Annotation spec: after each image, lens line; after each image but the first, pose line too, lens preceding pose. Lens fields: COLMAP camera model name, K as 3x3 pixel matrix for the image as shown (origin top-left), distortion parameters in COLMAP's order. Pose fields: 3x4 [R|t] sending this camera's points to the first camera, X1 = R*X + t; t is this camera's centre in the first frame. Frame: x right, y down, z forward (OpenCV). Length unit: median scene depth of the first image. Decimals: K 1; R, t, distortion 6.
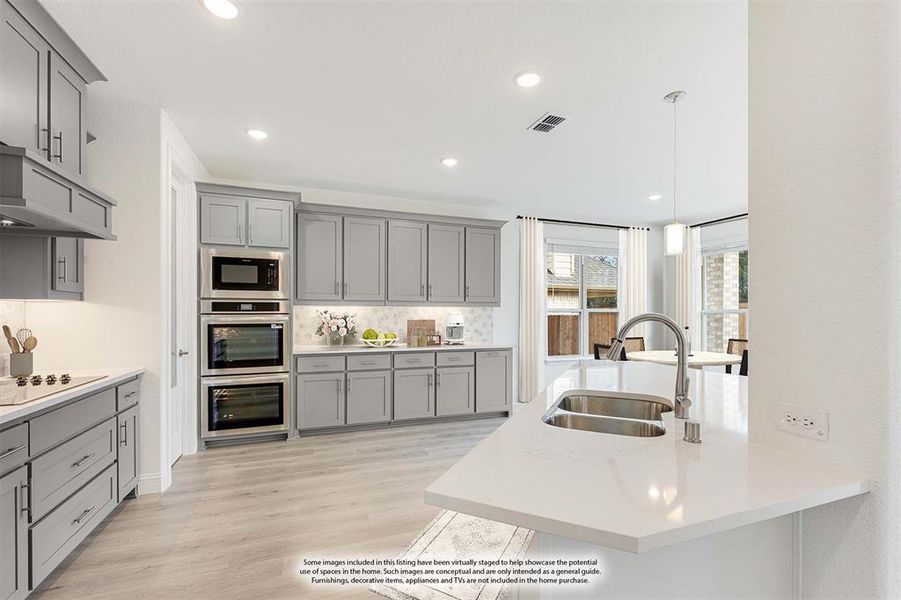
lens RADIAL K [[401.9, 0, 456.3], [0, 401.9, 309.1], [0, 0, 1]] dist [0.010724, 0.000124]
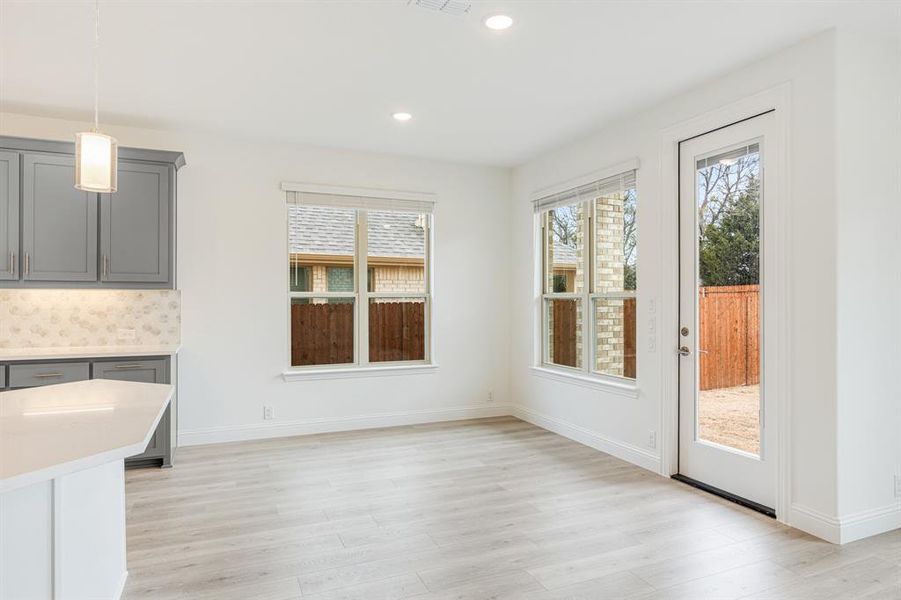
lens RADIAL K [[542.8, 0, 450.8], [0, 542.8, 297.3], [0, 0, 1]] dist [-0.002465, -0.000458]
pose [[0.999039, -0.001931, 0.043796, 0.673544], [0.001641, 0.999977, 0.006648, 0.002261], [-0.043807, -0.006569, 0.999018, 0.182561]]
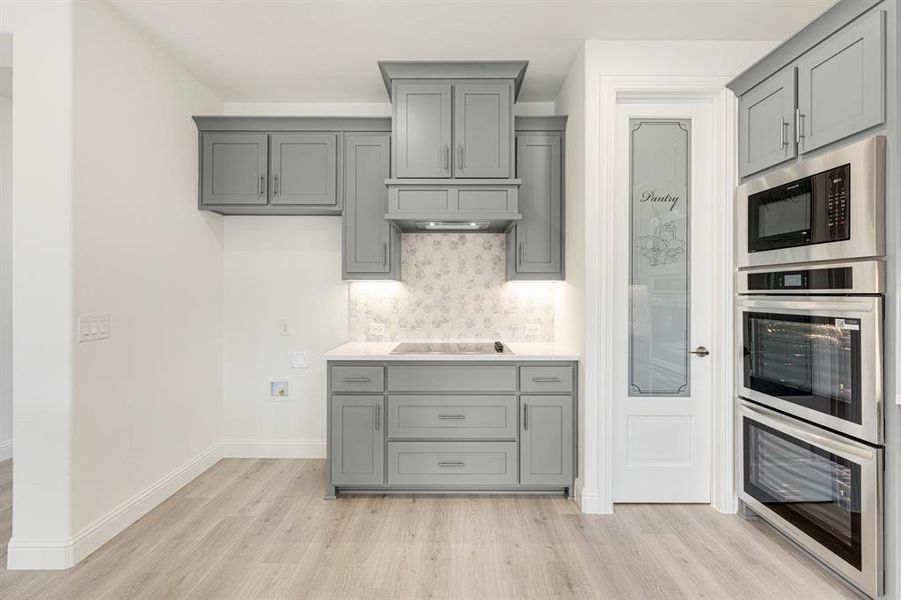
lens RADIAL K [[408.7, 0, 452.4], [0, 408.7, 291.7], [0, 0, 1]] dist [0.009817, 0.000330]
pose [[-0.355876, -0.003636, -0.934526, 0.100290], [0.005135, 0.999970, -0.005846, 0.008929], [0.934519, -0.006879, -0.355846, 0.769065]]
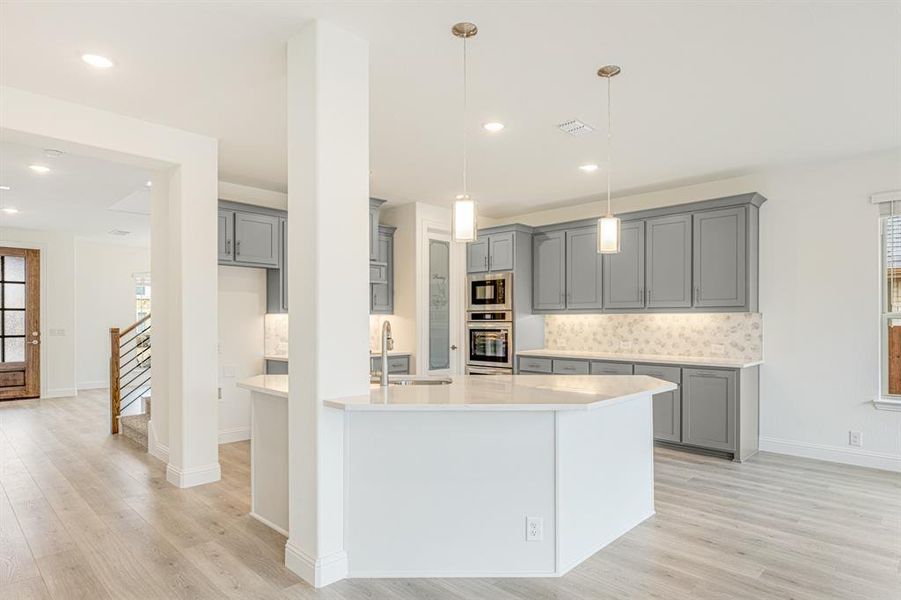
lens RADIAL K [[513.2, 0, 460.4], [0, 513.2, 323.0], [0, 0, 1]] dist [-0.001978, 0.001762]
pose [[0.431977, 0.001304, -0.901883, 0.959322], [0.008758, 0.999946, 0.005640, 0.005520], [0.901842, -0.010335, 0.431943, 0.173043]]
